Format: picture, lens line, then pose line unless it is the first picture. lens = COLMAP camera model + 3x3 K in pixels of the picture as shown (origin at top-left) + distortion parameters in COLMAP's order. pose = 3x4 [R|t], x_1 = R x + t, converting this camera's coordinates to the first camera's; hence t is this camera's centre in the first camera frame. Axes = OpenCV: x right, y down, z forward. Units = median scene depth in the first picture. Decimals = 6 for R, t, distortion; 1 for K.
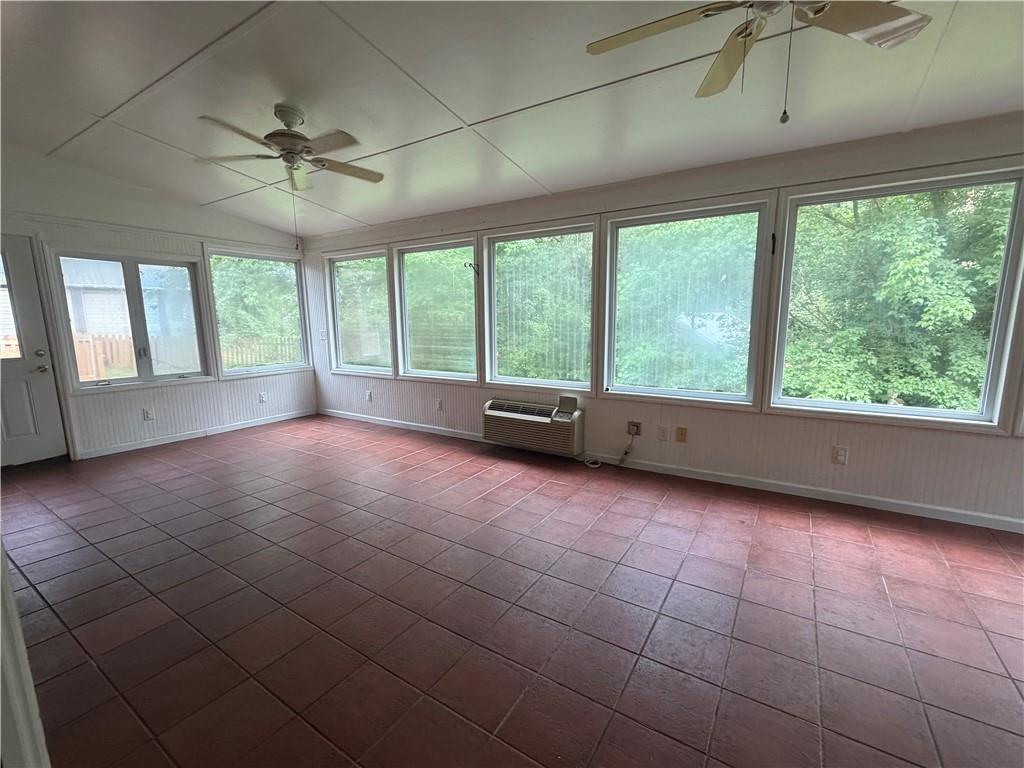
lens RADIAL K [[441.4, 0, 513.3], [0, 441.4, 385.9], [0, 0, 1]] dist [0.000777, 0.000413]
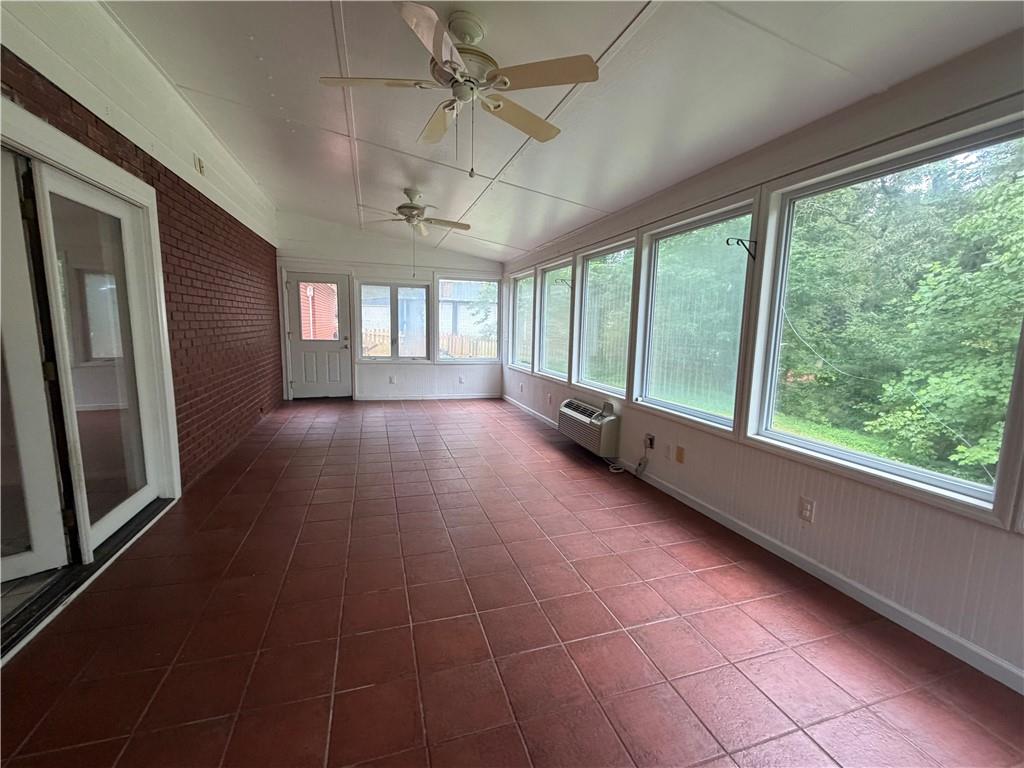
lens RADIAL K [[441.4, 0, 514.0], [0, 441.4, 385.1], [0, 0, 1]] dist [0.000777, 0.000413]
pose [[0.768479, 0.113386, -0.629749, 0.598218], [-0.129660, 0.991351, 0.020268, -0.008044], [0.626600, 0.066078, 0.776534, 0.033290]]
